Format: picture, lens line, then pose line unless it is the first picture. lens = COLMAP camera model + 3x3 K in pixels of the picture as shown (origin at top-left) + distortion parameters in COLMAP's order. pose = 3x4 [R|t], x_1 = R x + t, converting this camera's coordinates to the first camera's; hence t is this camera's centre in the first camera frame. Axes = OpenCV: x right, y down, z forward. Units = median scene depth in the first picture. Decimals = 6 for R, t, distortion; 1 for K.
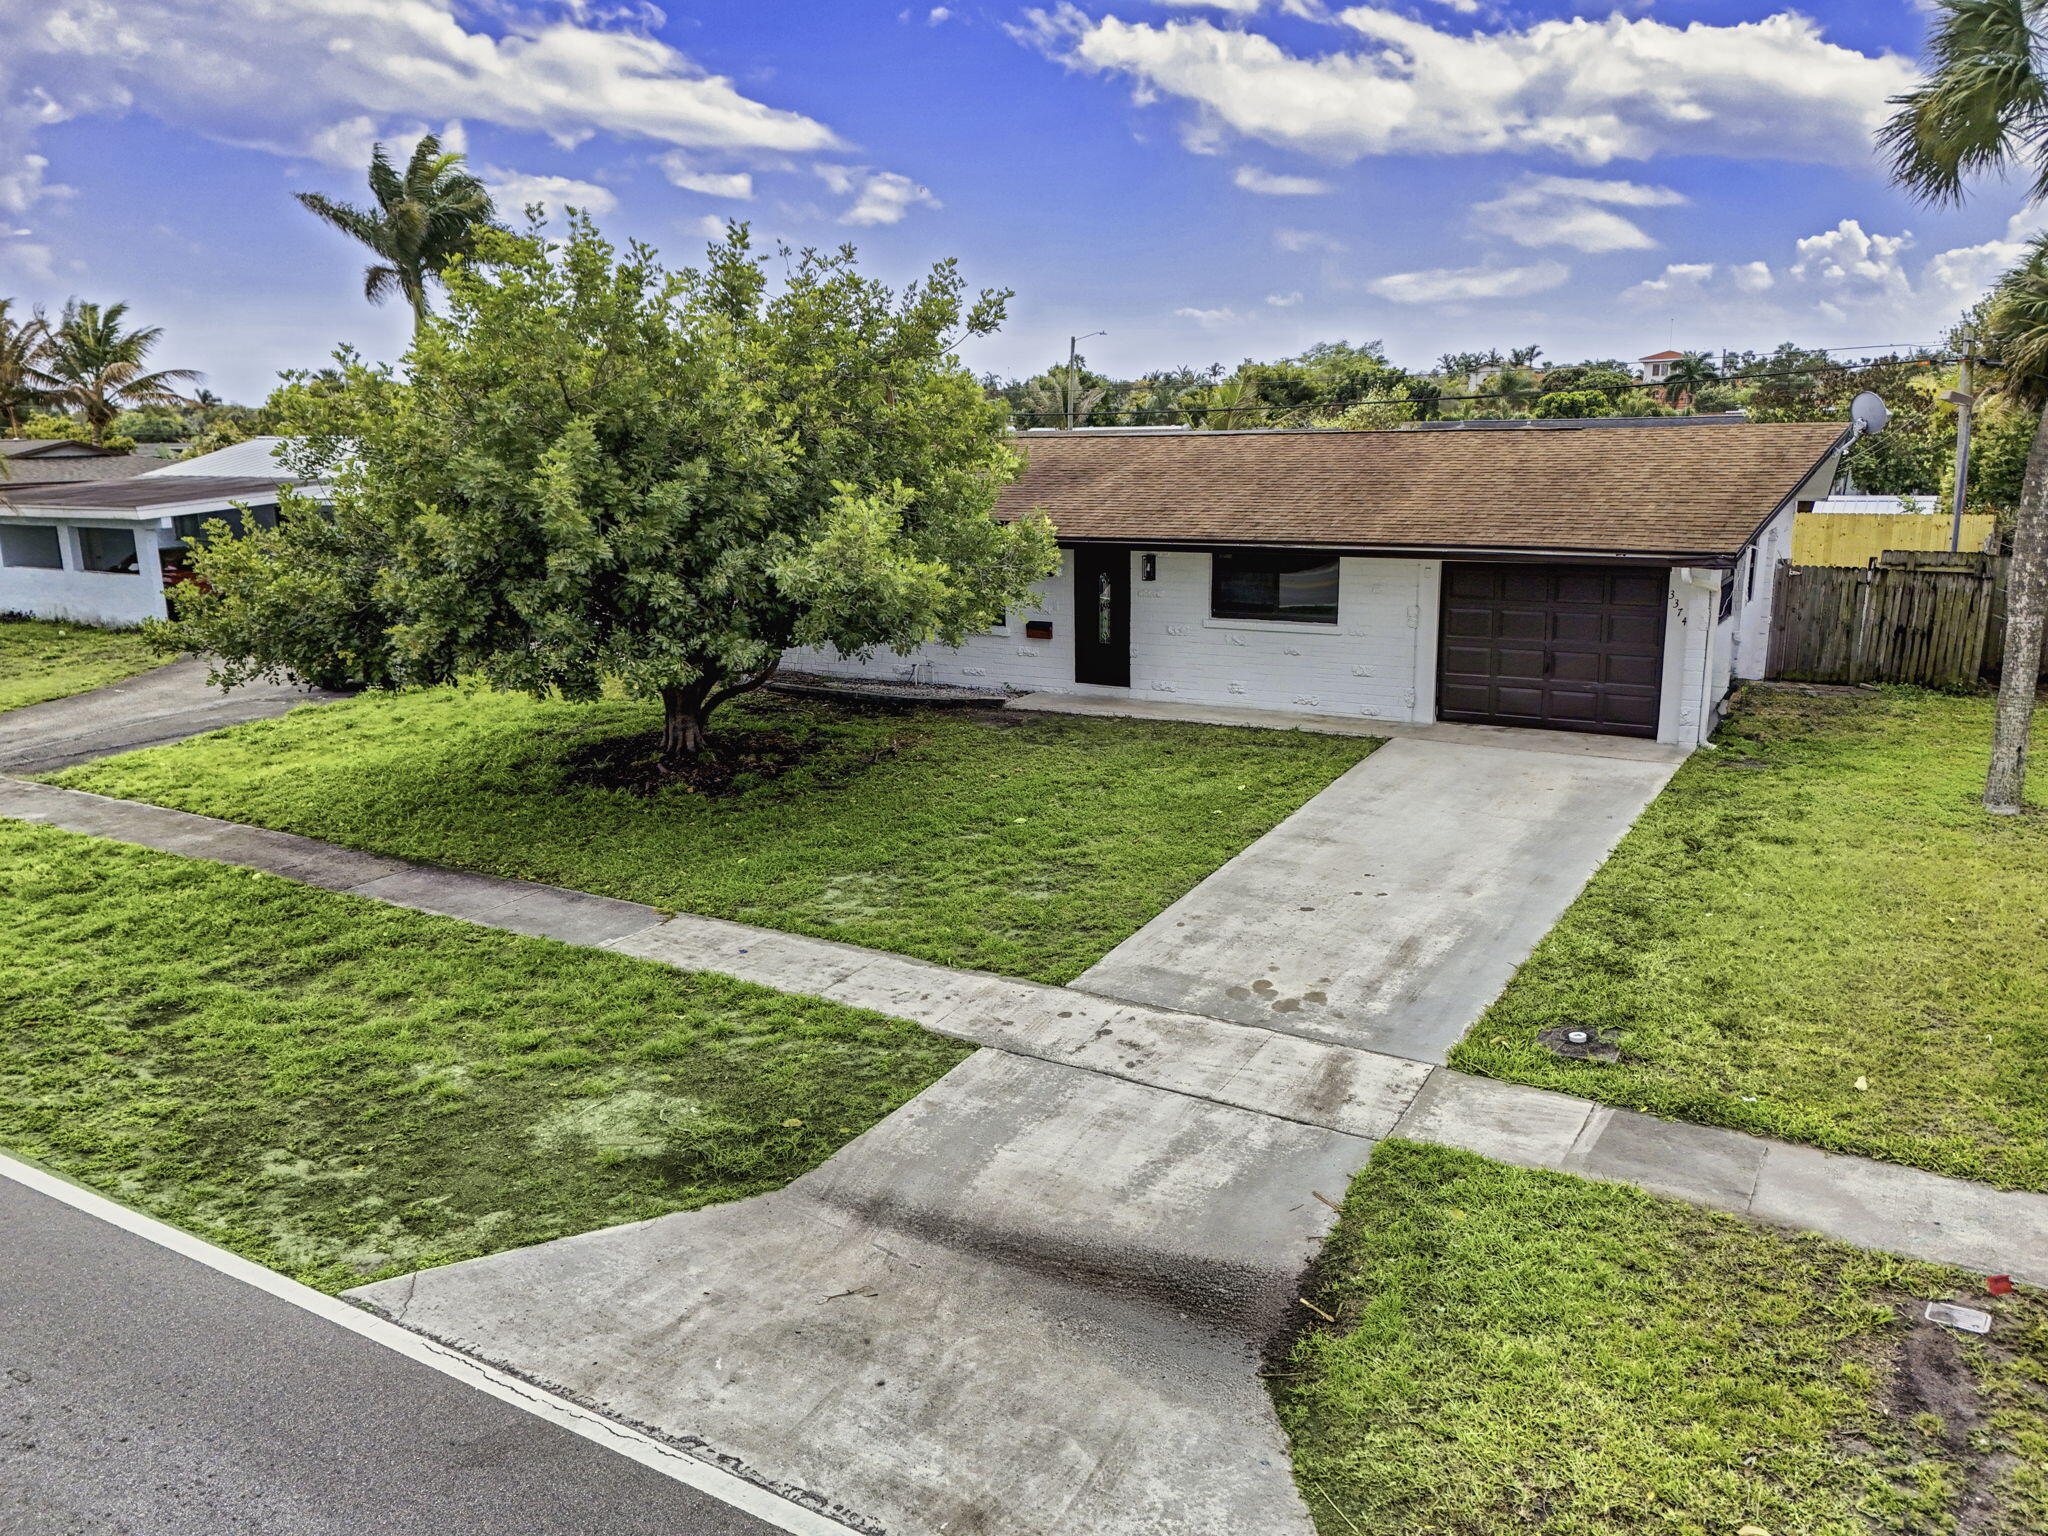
lens RADIAL K [[1522.1, 0, 1024.0], [0, 1522.1, 768.0], [0, 0, 1]] dist [0.059527, -0.031074]
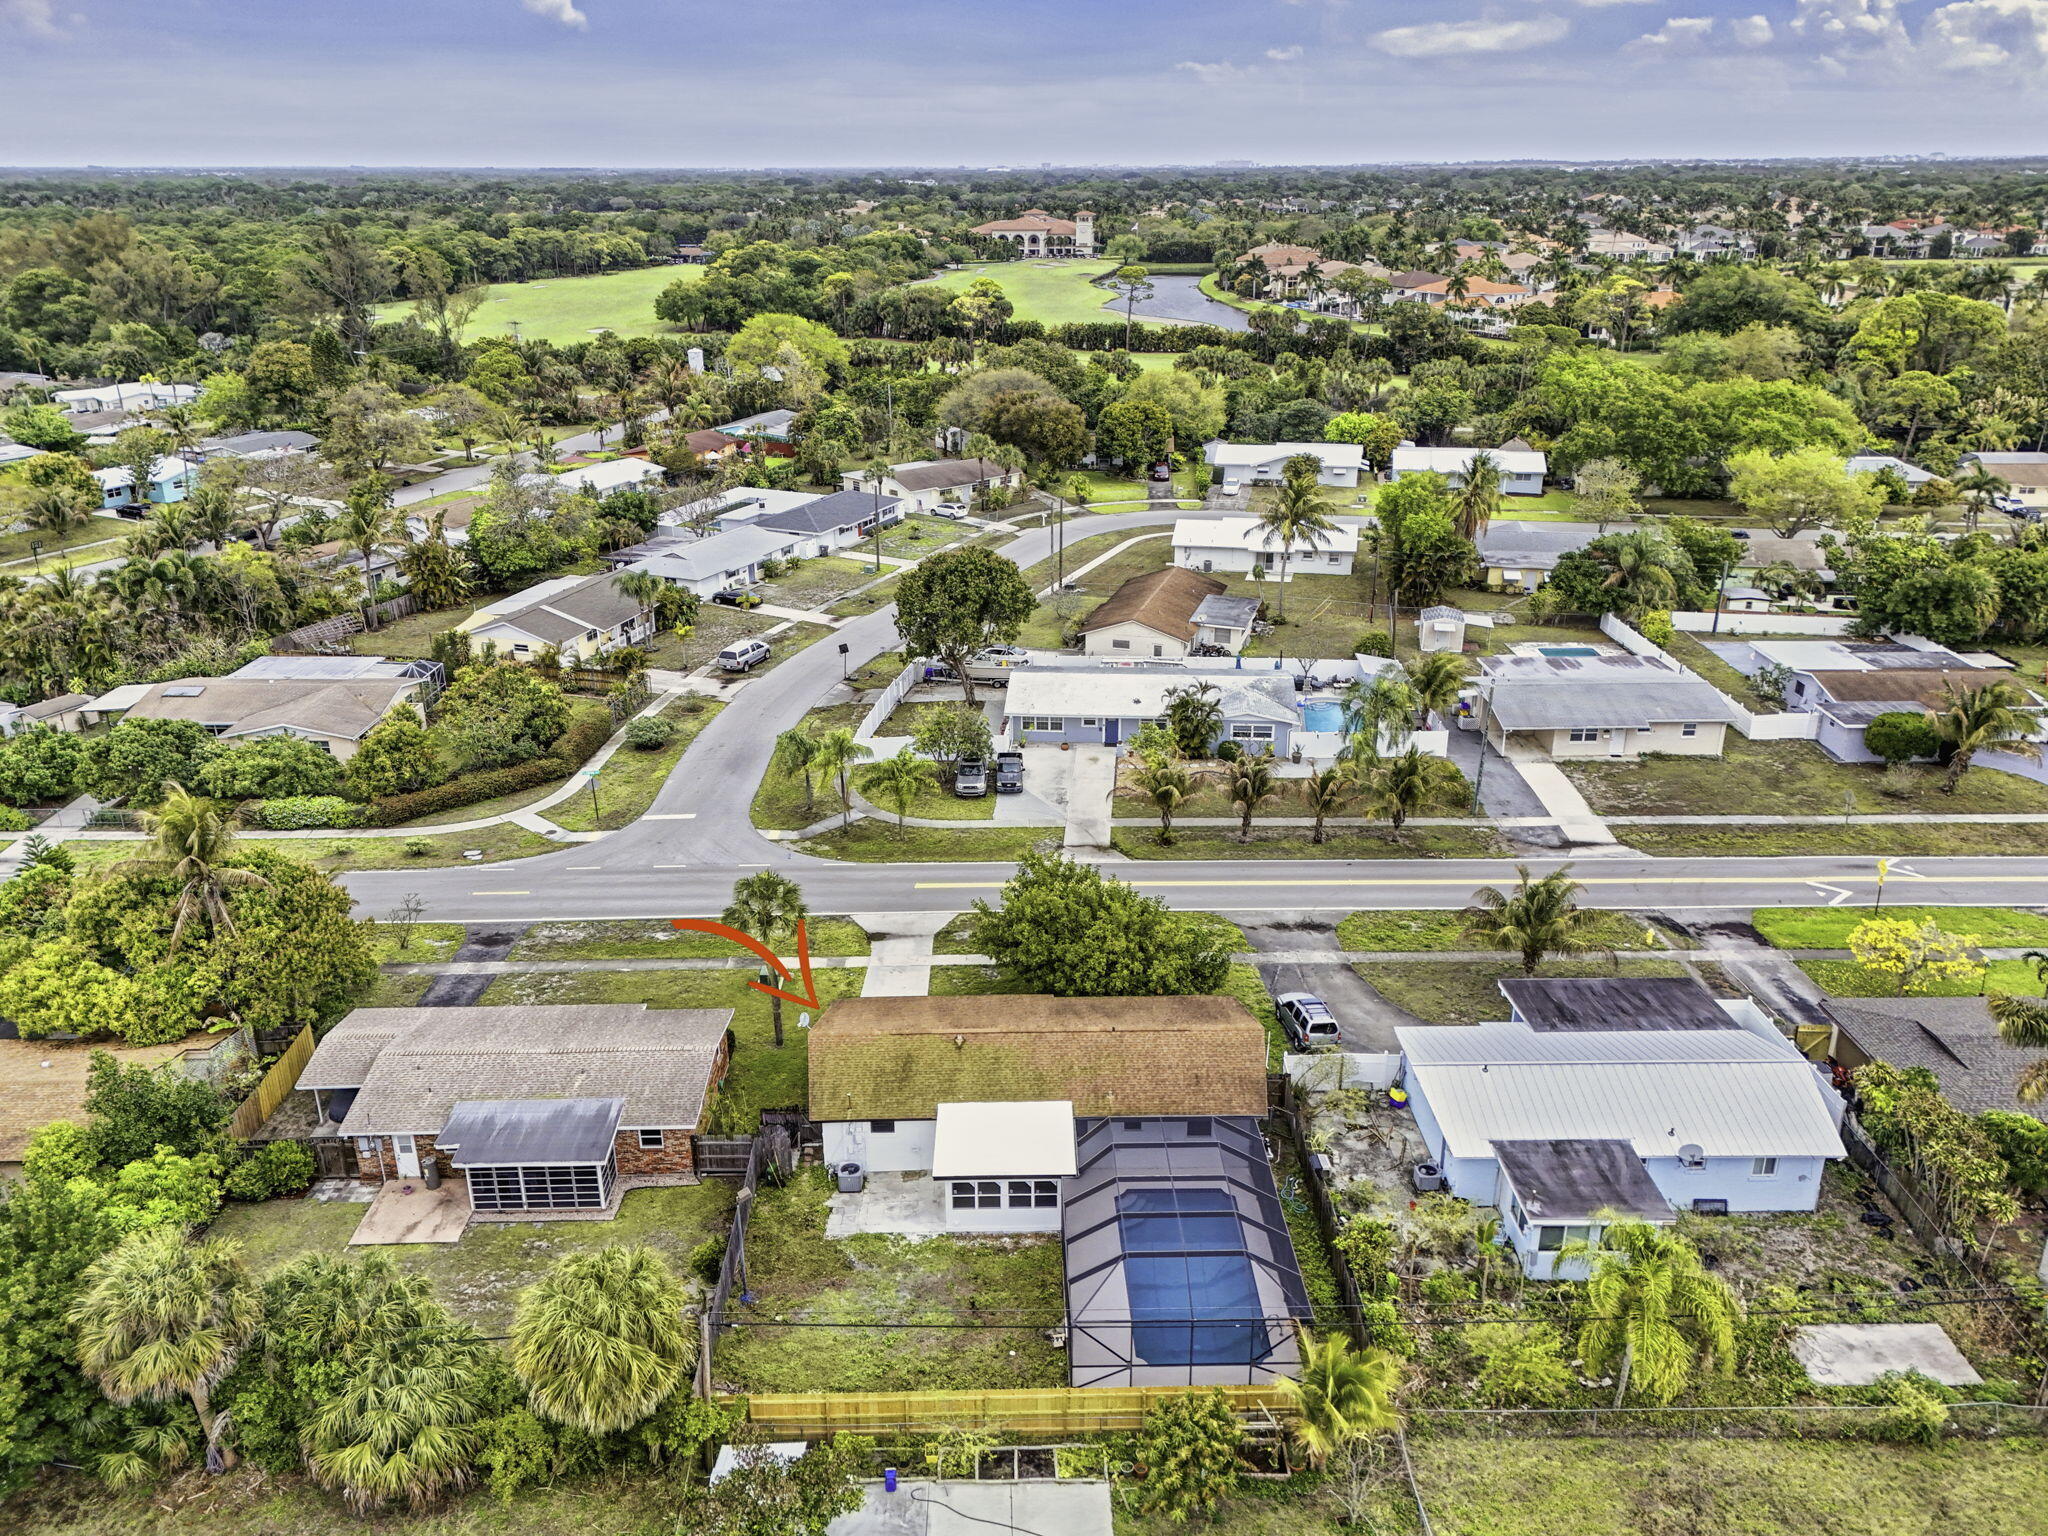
lens RADIAL K [[1508.4, 0, 1024.0], [0, 1508.4, 768.0], [0, 0, 1]] dist [0.075844, -0.061599]
pose [[-0.840122, 0.221687, -0.495025, 2.685031], [-0.097748, 0.835838, 0.540204, -4.056366], [0.533517, 0.502225, -0.680536, 5.228105]]
